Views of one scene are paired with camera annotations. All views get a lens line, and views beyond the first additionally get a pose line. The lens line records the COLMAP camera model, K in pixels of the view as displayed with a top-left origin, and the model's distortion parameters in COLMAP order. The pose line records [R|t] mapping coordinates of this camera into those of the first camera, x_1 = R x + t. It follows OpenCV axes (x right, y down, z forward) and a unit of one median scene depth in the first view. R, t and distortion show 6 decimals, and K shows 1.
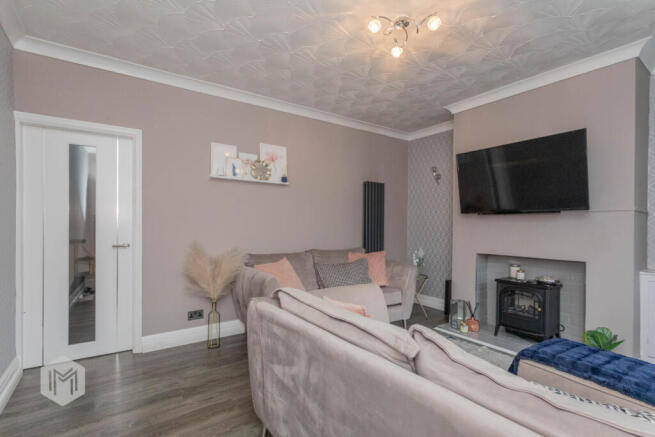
lens RADIAL K [[312.8, 0, 329.3], [0, 312.8, 222.8], [0, 0, 1]] dist [0.003137, 0.001354]
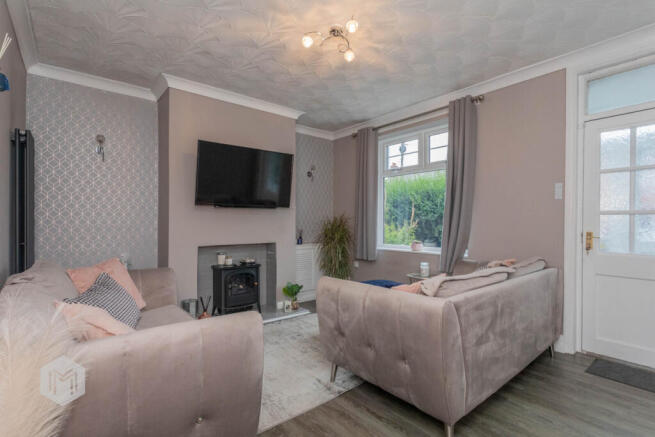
lens RADIAL K [[312.8, 0, 329.3], [0, 312.8, 222.8], [0, 0, 1]] dist [0.003137, 0.001354]
pose [[-0.076839, -0.005705, 0.997027, -0.551619], [-0.005116, 0.999973, 0.005327, 0.018087], [-0.997030, -0.004691, -0.076866, 0.702112]]
